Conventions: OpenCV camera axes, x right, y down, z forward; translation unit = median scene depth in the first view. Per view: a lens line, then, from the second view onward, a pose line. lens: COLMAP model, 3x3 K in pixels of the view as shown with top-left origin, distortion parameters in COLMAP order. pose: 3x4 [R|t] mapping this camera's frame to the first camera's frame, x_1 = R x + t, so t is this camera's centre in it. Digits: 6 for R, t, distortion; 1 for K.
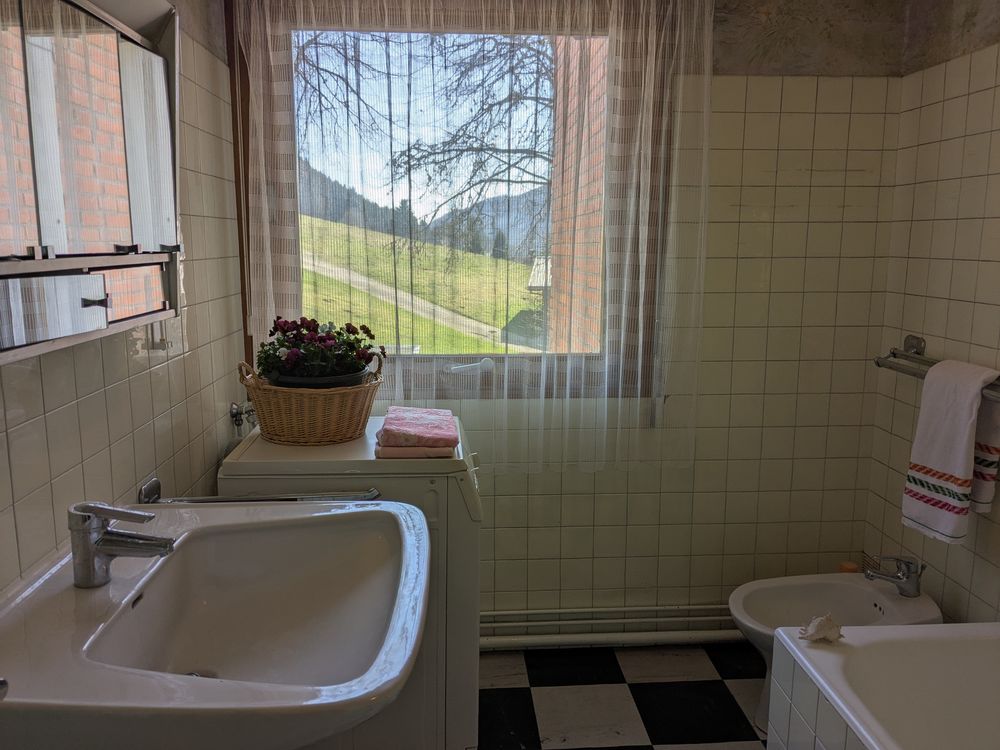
lens RADIAL K [[792.4, 0, 507.4], [0, 792.4, 374.3], [0, 0, 1]] dist [0.048177, -0.078310]
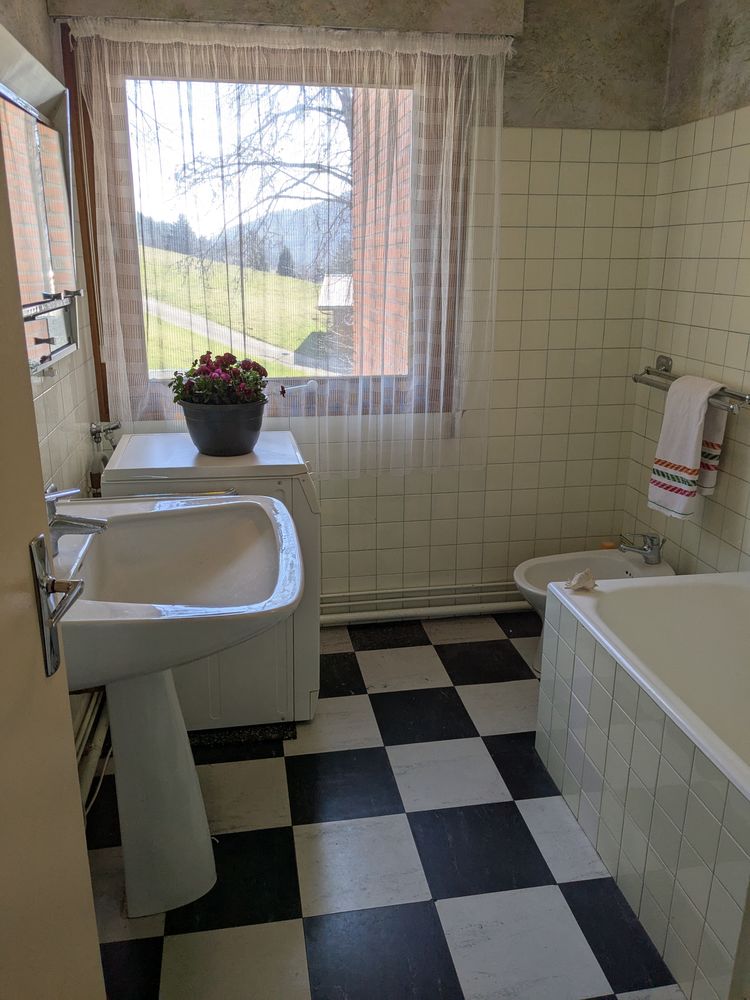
lens RADIAL K [[792.4, 0, 375.5], [0, 792.4, 504.3], [0, 0, 1]] dist [0.048177, -0.078310]
pose [[0.994930, -0.030827, 0.095727, -0.051115], [0.017734, 0.990724, 0.134728, 0.004282], [-0.098992, -0.132347, 0.986248, -0.183148]]
